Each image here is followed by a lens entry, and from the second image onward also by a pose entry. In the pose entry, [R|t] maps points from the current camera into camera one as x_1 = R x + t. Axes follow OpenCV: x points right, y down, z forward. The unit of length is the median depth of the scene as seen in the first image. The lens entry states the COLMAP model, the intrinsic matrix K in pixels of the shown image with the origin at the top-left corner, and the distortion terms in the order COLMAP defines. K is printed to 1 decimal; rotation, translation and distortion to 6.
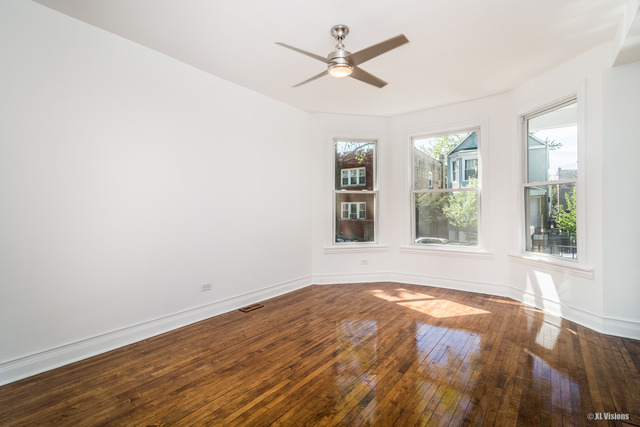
lens RADIAL K [[311.7, 0, 328.3], [0, 311.7, 213.8], [0, 0, 1]] dist [-0.000309, 0.000521]
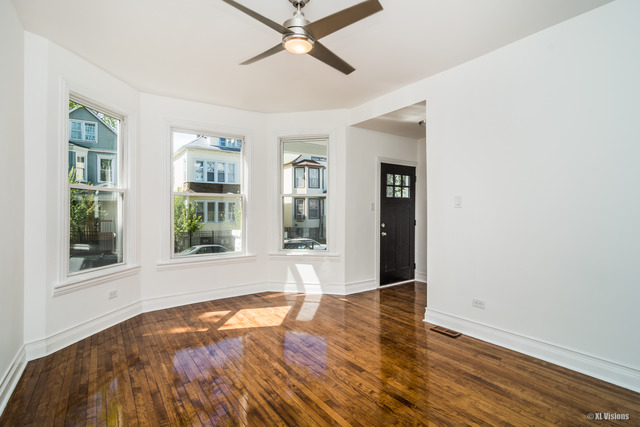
lens RADIAL K [[311.7, 0, 328.3], [0, 311.7, 213.8], [0, 0, 1]] dist [-0.000309, 0.000521]
pose [[0.329722, 0.001531, 0.944077, -0.512871], [0.017165, 0.999824, -0.007616, -0.006870], [-0.943922, 0.018716, 0.329637, 0.492332]]
